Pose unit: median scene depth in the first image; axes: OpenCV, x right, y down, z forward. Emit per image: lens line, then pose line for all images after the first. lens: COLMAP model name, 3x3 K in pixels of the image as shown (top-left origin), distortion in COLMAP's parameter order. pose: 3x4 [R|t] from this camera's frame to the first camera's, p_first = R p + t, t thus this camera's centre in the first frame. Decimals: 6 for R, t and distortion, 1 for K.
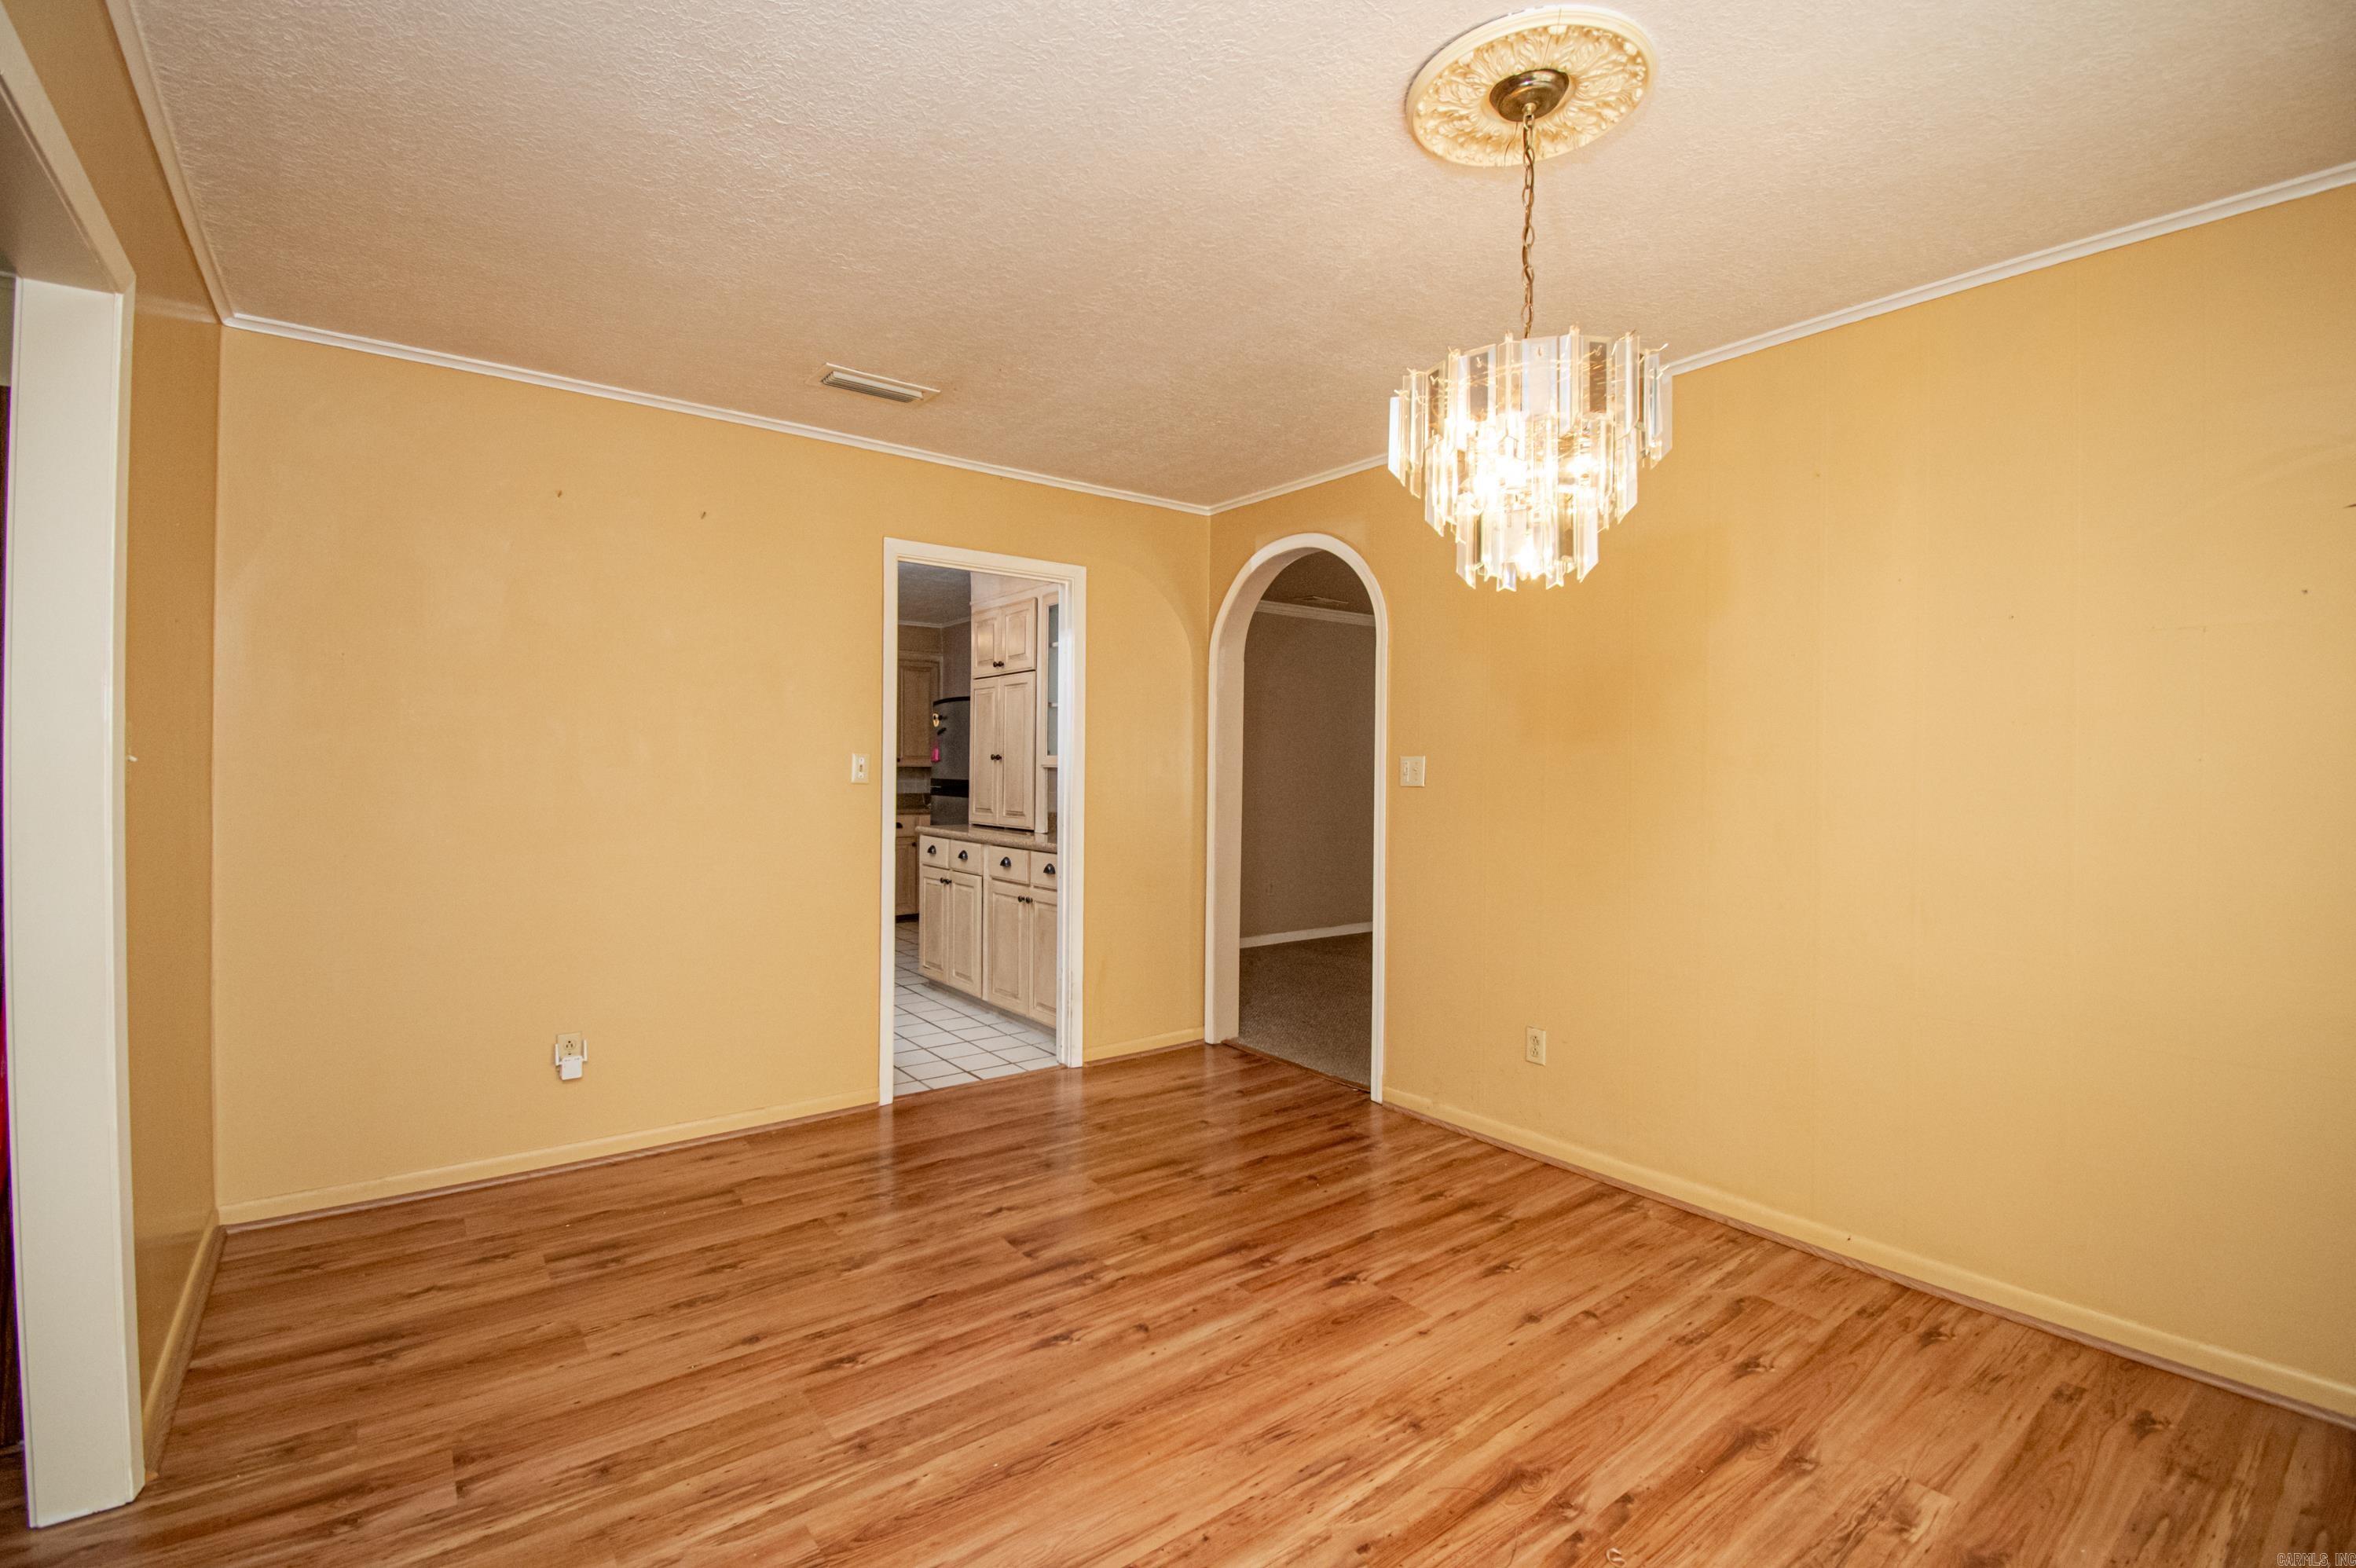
lens RADIAL K [[1050.7, 0, 1177.7], [0, 1050.7, 778.3], [0, 0, 1]] dist [-0.004383, -0.000802]
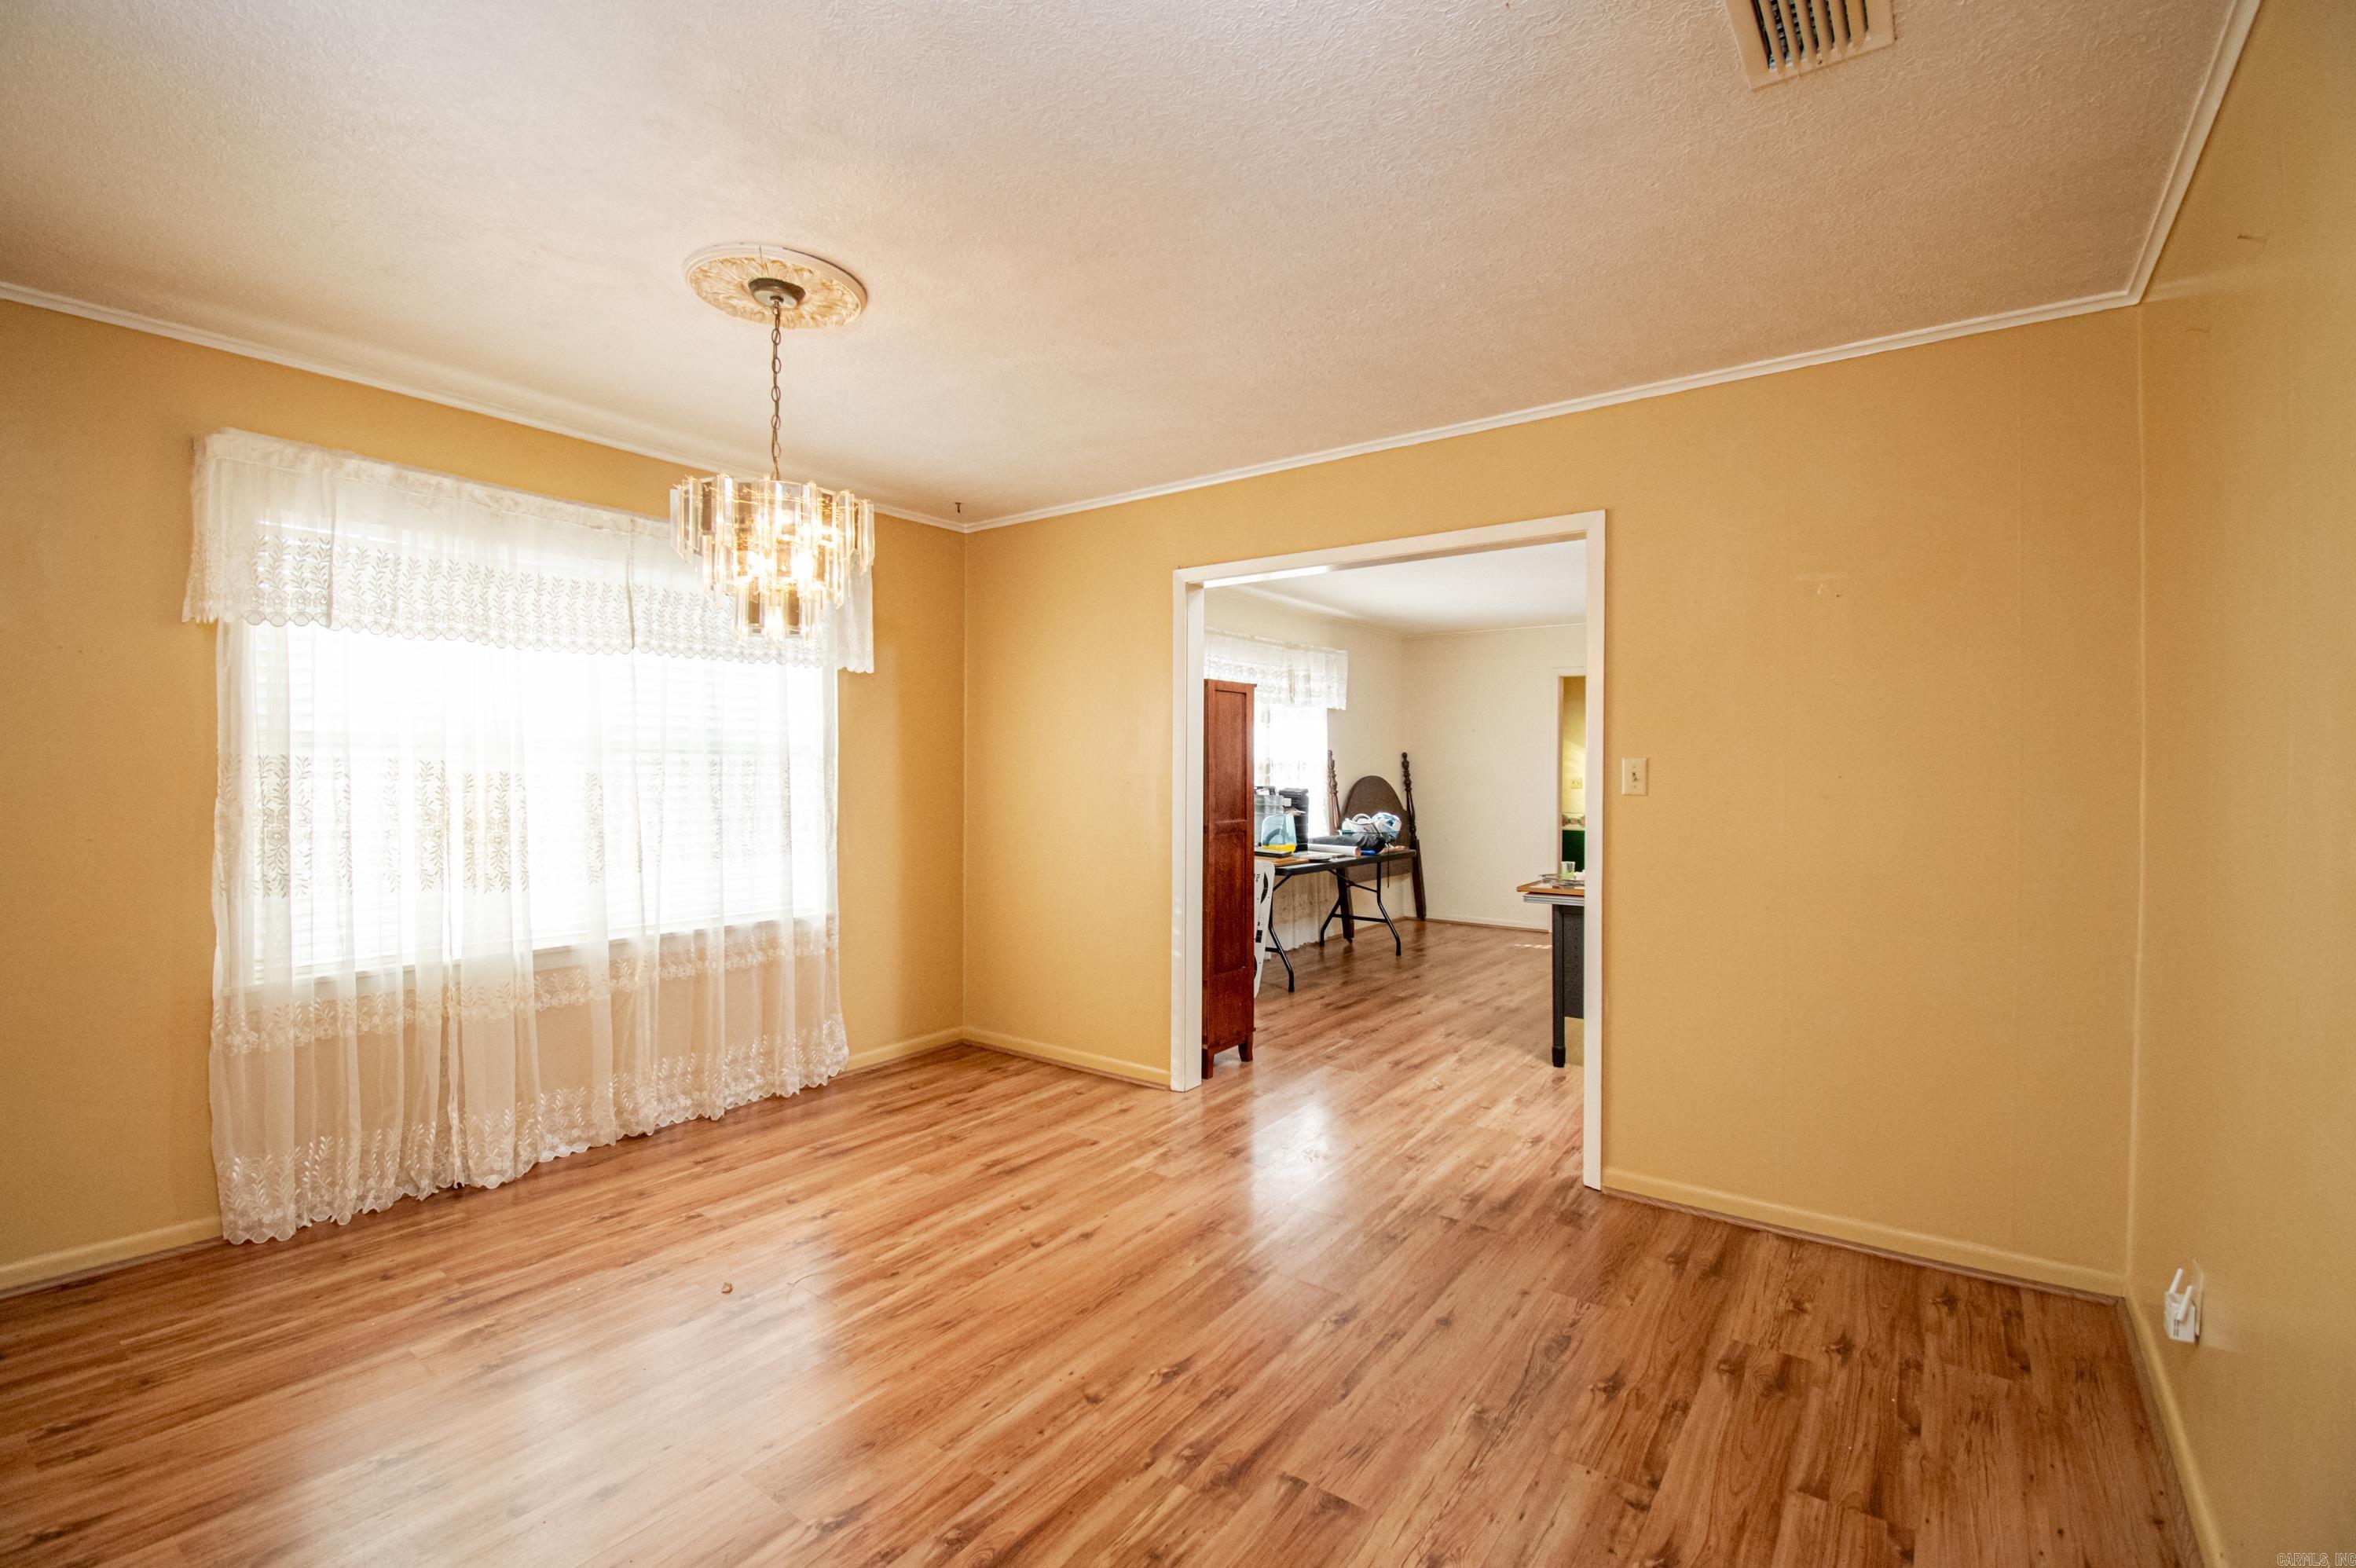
lens RADIAL K [[1050.7, 0, 1172.5], [0, 1050.7, 777.0], [0, 0, 1]] dist [-0.004383, -0.000802]
pose [[-0.961157, -0.009629, -0.275836, 0.153557], [-0.014746, 0.999755, 0.016484, -0.033166], [0.275610, 0.019911, -0.961063, 1.845868]]
